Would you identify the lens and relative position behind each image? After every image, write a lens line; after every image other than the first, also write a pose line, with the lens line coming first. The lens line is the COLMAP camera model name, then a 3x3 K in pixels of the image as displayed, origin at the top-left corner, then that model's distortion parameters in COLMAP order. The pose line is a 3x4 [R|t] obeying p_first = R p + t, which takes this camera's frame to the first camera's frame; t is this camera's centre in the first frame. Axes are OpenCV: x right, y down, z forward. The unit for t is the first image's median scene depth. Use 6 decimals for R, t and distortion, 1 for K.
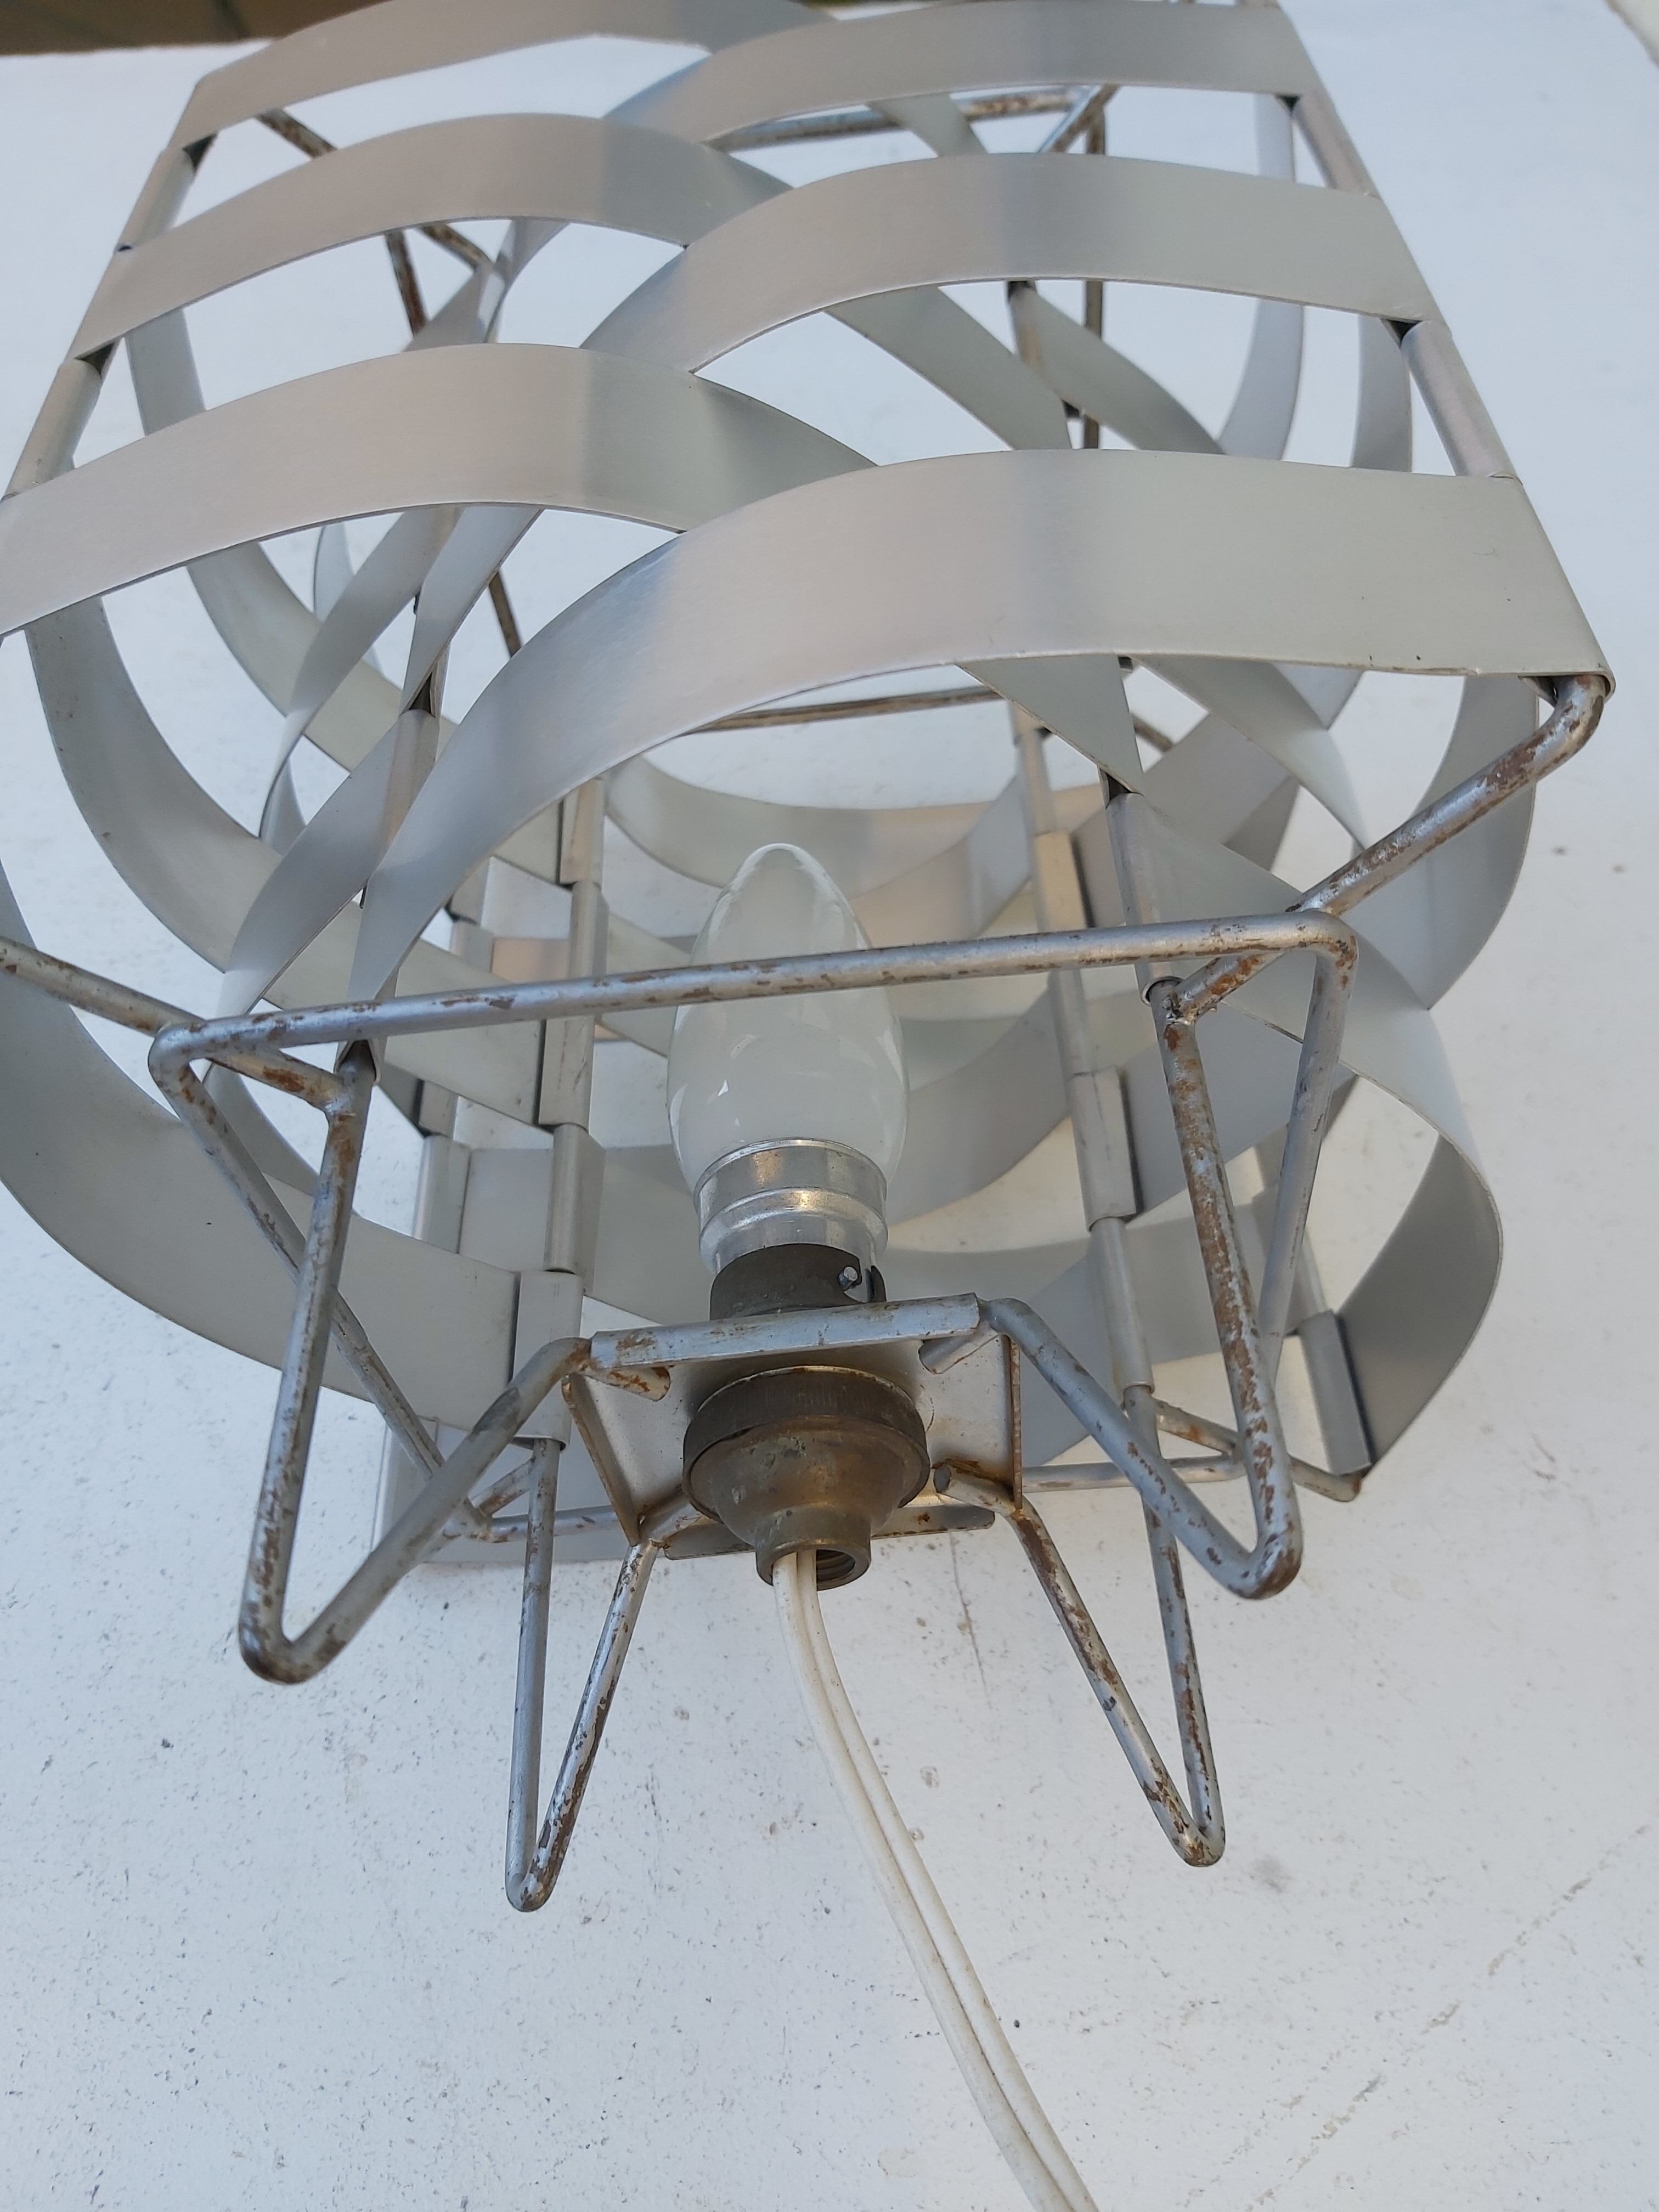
lens RADIAL K [[1712.8, 0, 825.8], [0, 1712.8, 1105.1], [0, 0, 1]] dist [0.059678, -0.148186]
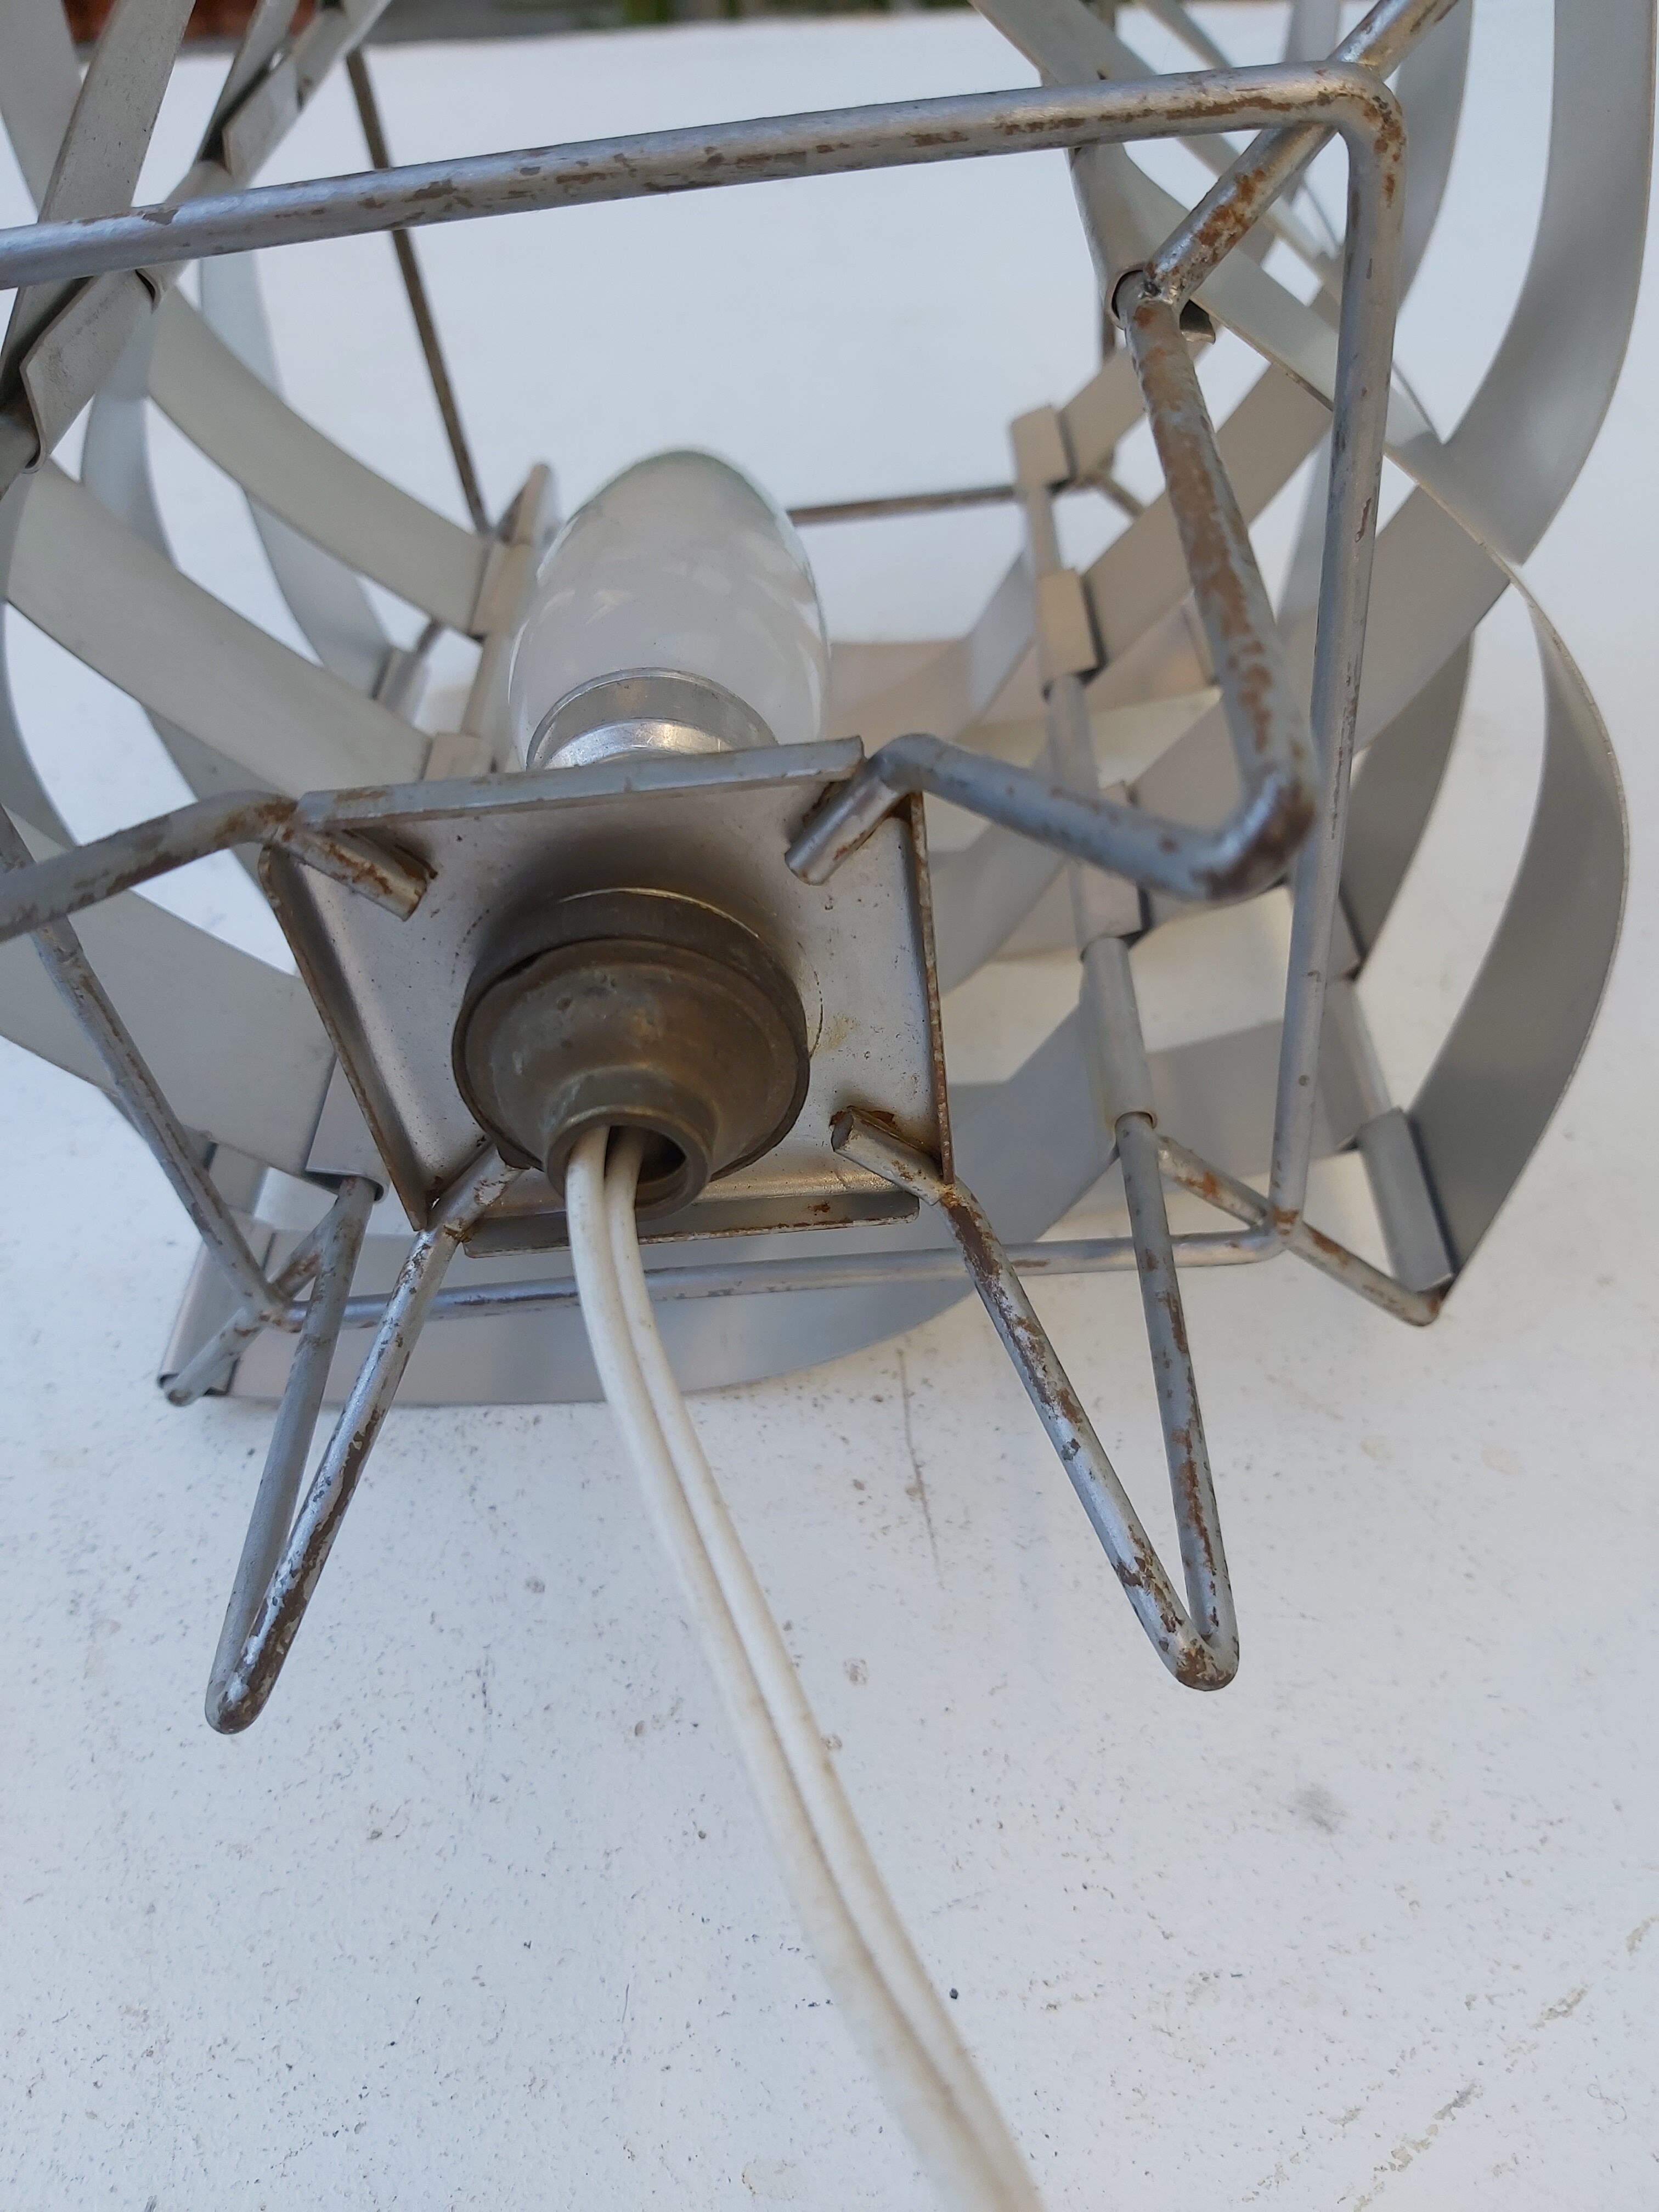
lens RADIAL K [[1730.8, 0, 829.5], [0, 1730.8, 1106.0], [0, 0, 1]] dist [0.051359, -0.144914]
pose [[0.998887, 0.022995, -0.041173, 0.084801], [-0.027499, 0.993283, -0.112397, 0.264917], [0.038312, 0.113404, 0.992810, 0.259532]]
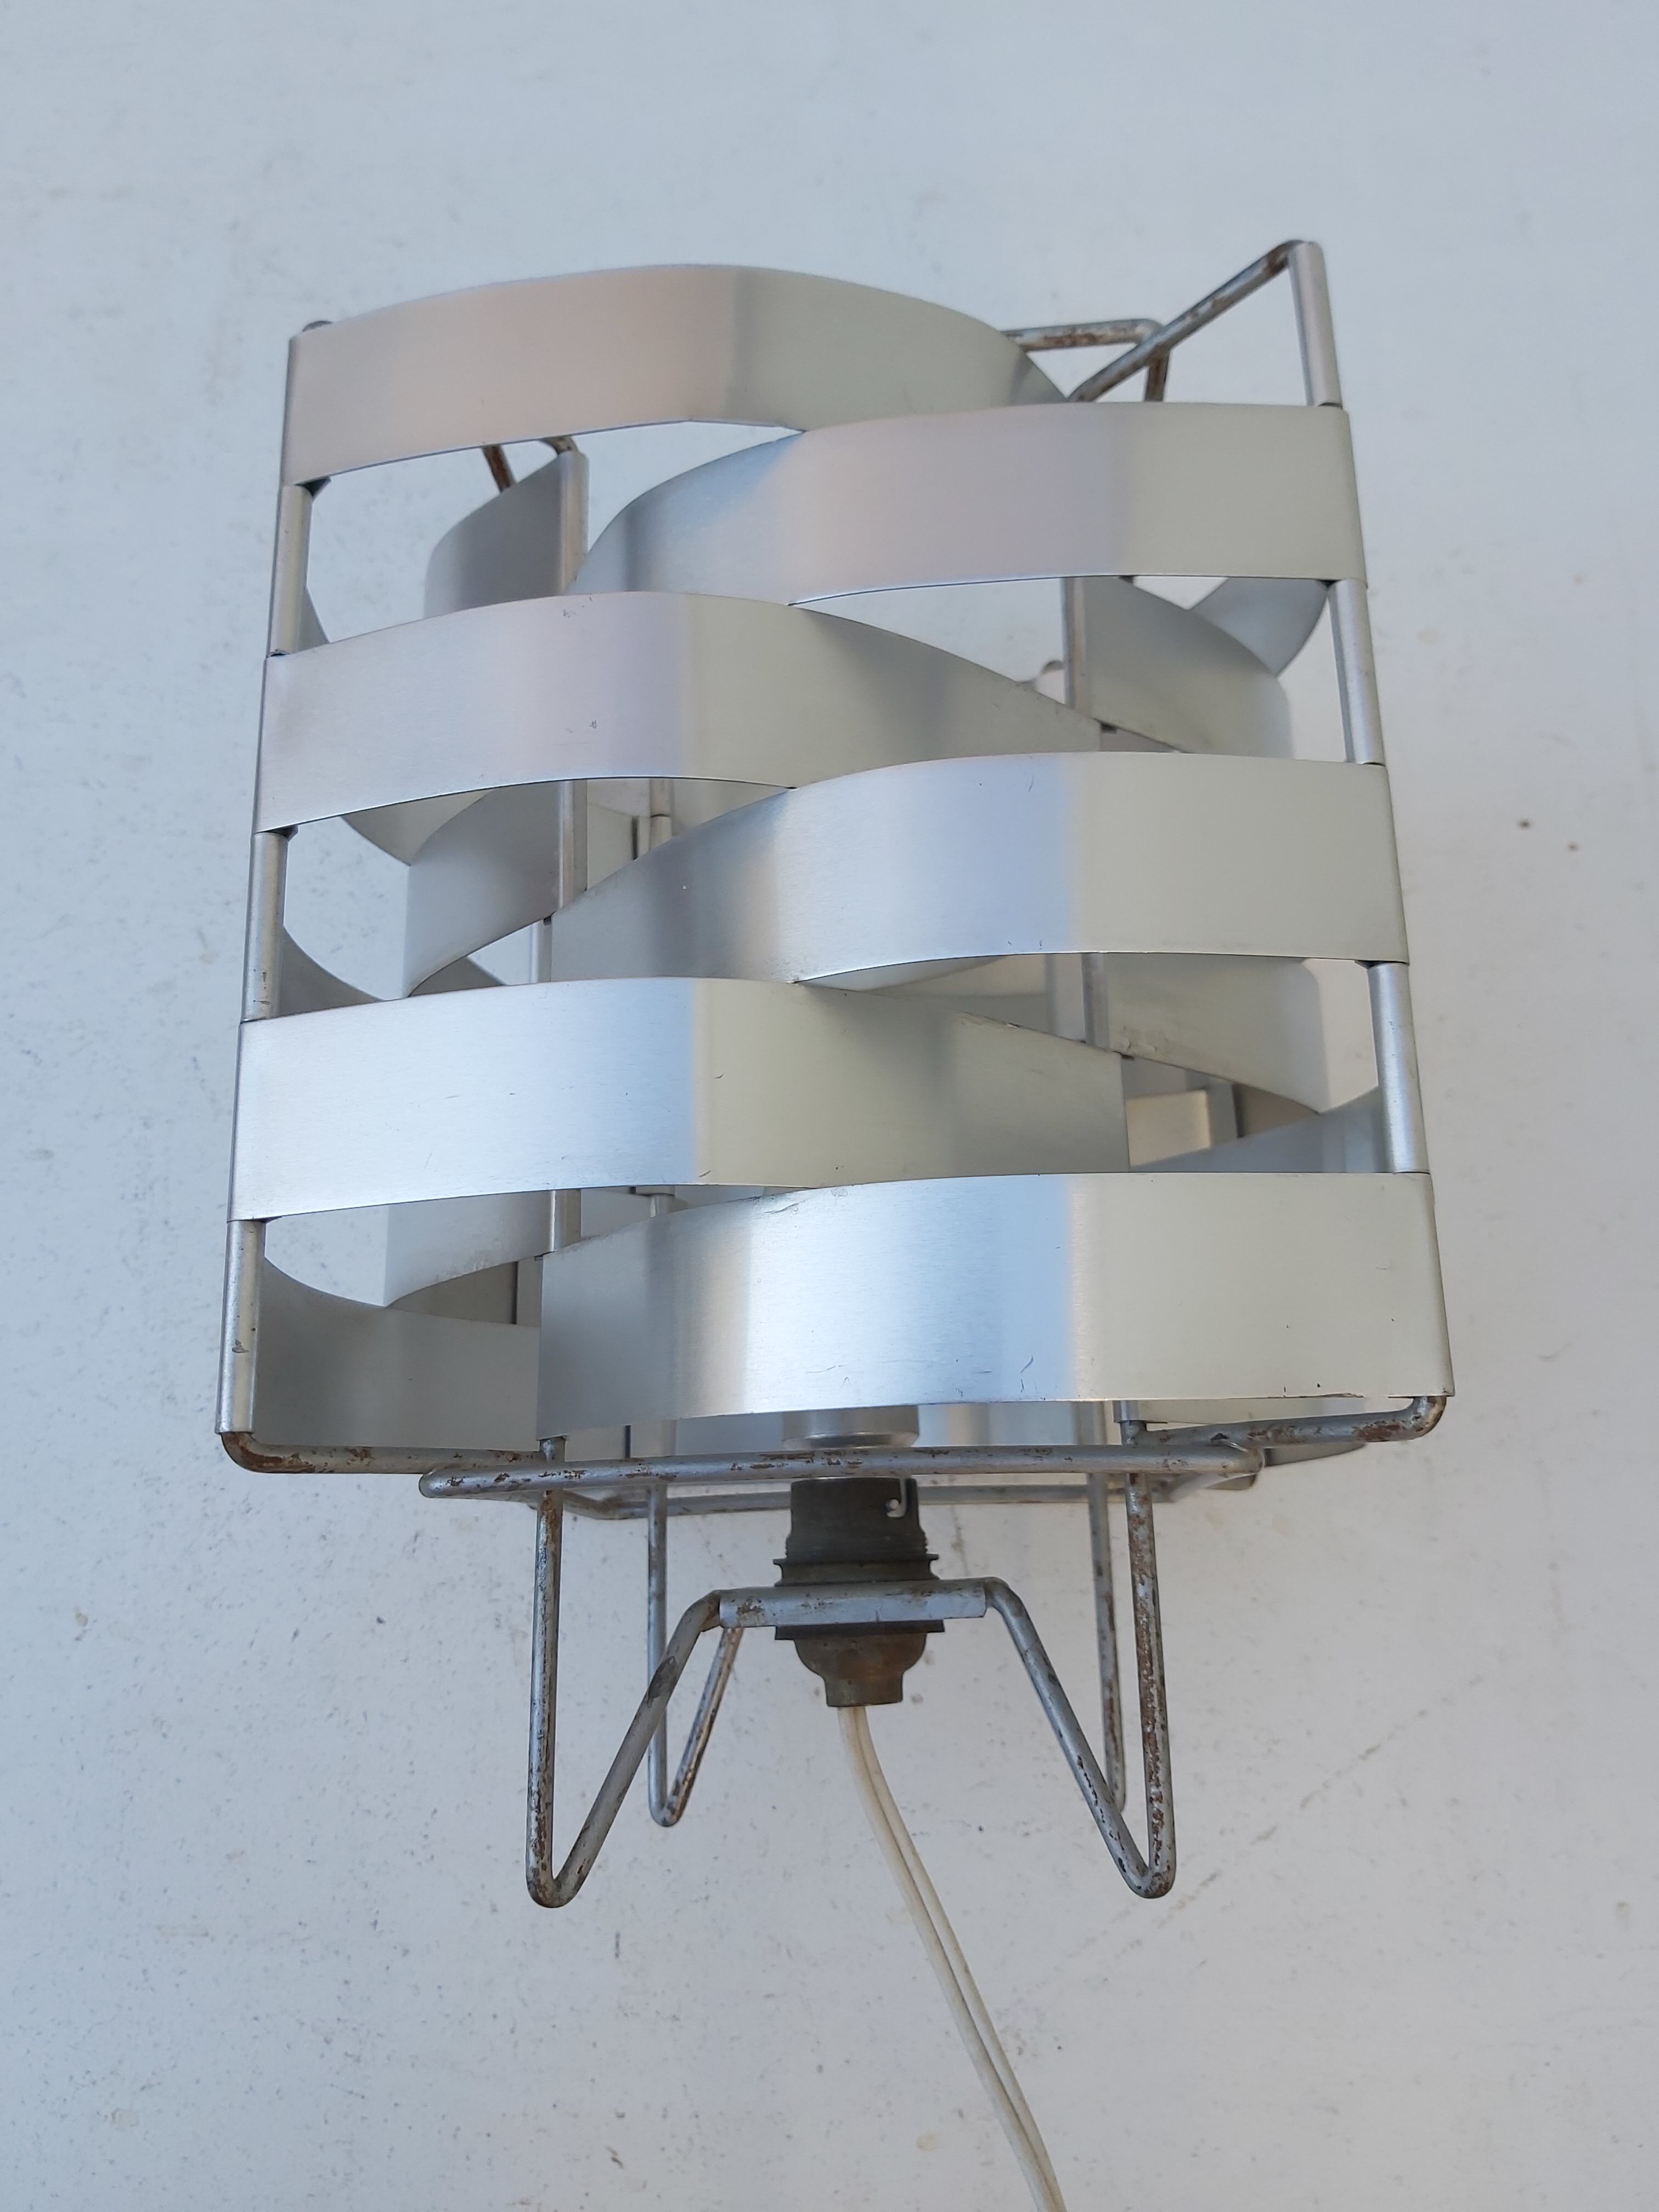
lens RADIAL K [[1712.8, 0, 825.8], [0, 1712.8, 1105.1], [0, 0, 1]] dist [0.059678, -0.148186]
pose [[0.999720, 0.018988, 0.014110, -0.059378], [-0.022936, 0.924067, 0.381542, -0.646167], [-0.005794, -0.381758, 0.924244, -0.151232]]
